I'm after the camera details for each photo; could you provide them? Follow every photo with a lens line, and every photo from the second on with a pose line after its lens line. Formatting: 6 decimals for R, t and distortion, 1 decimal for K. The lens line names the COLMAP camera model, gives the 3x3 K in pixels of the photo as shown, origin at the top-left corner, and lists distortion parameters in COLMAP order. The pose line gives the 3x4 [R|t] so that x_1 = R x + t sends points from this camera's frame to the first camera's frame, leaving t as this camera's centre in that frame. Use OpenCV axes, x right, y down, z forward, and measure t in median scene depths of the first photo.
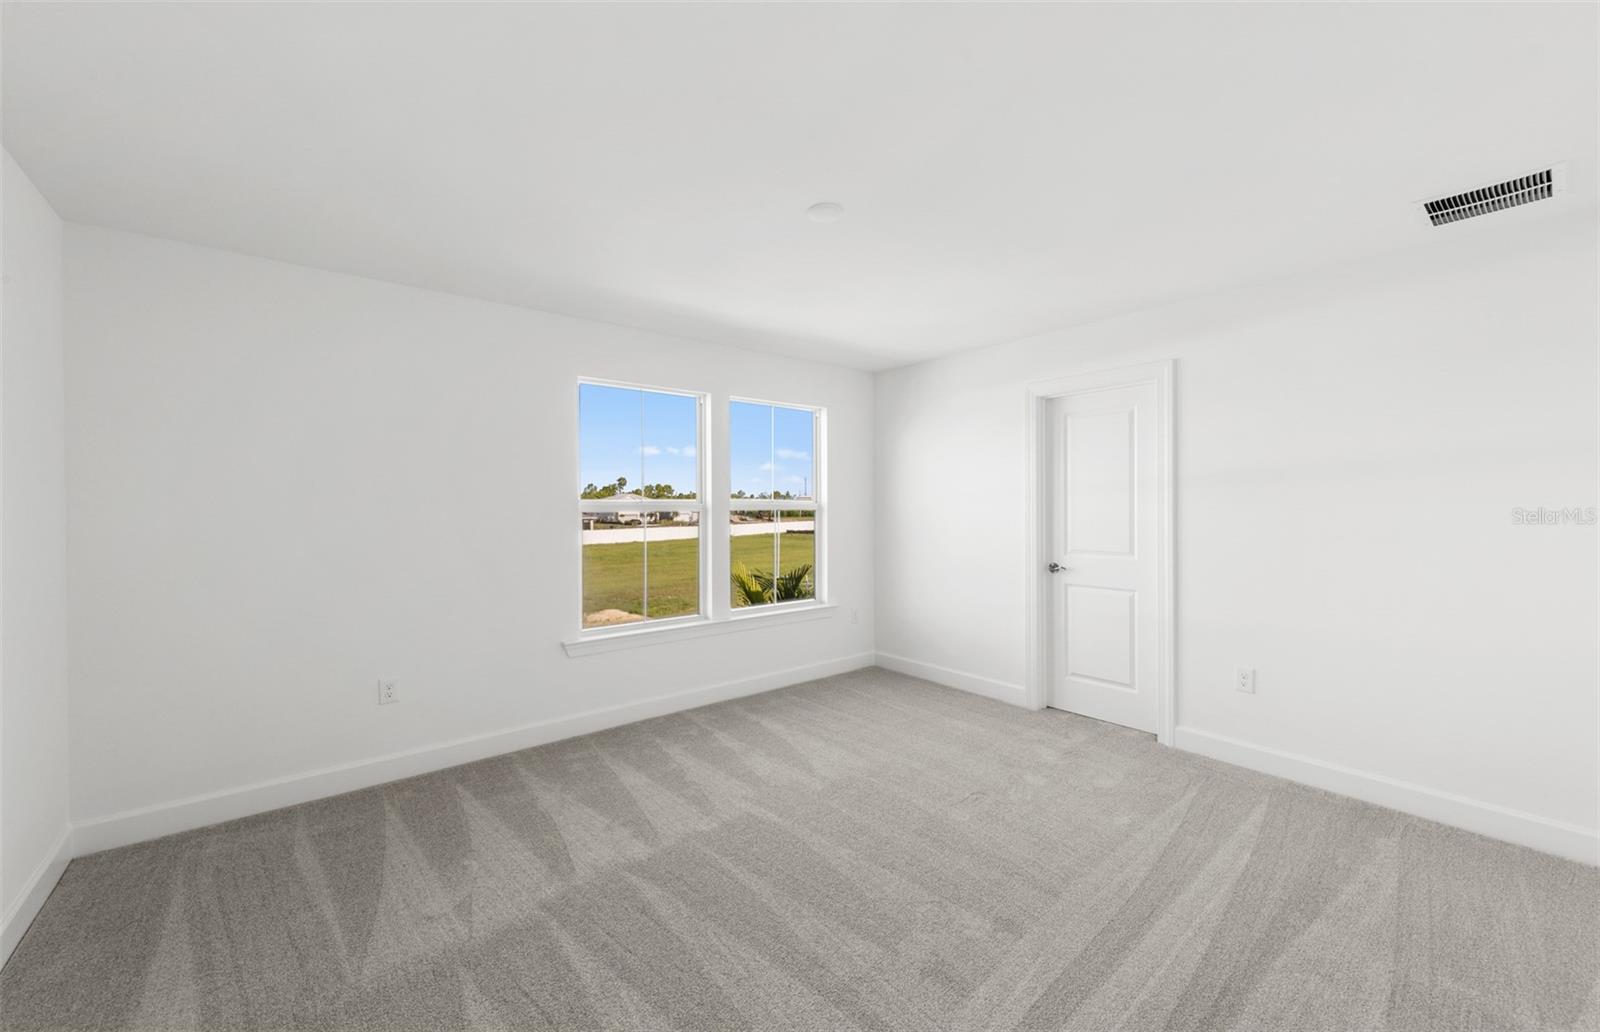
lens RADIAL K [[632.2, 0, 808.0], [0, 632.2, 517.0], [0, 0, 1]] dist [0.014282, 0.000003]
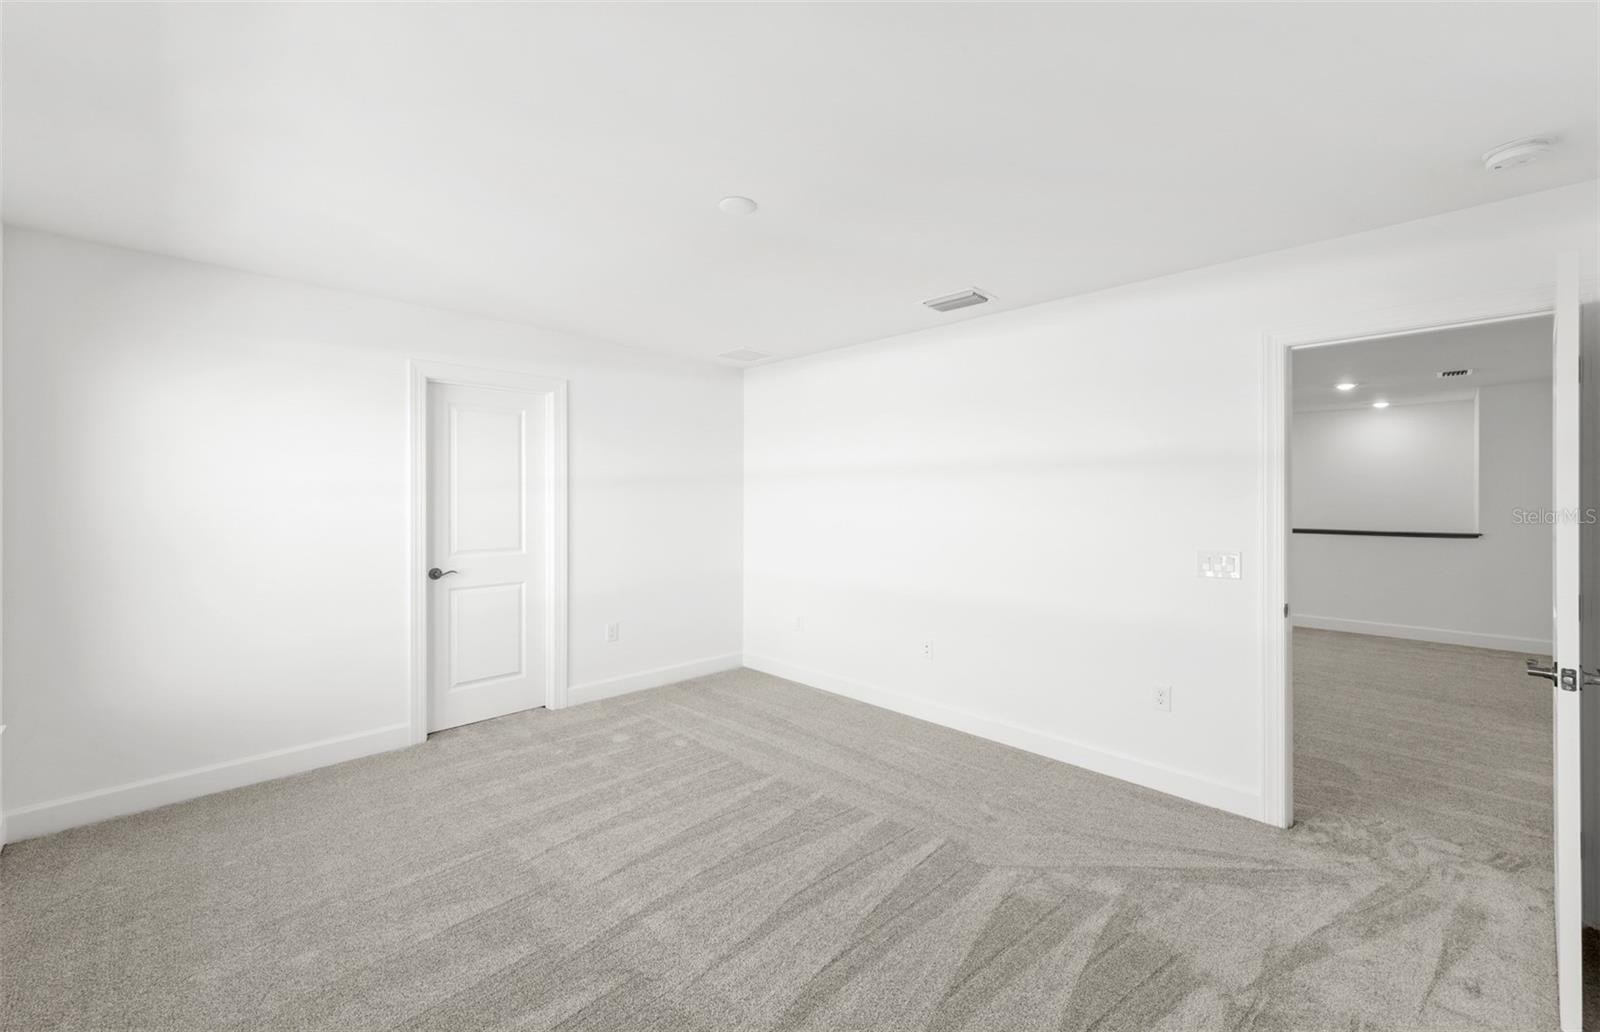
lens RADIAL K [[644.2, 0, 797.6], [0, 644.2, 497.3], [0, 0, 1]] dist [0.016121, 0.000091]
pose [[-0.101950, 0.003348, 0.994784, -0.621242], [0.014360, 0.999895, -0.001893, -0.019115], [-0.994686, 0.014092, -0.101987, 0.641257]]
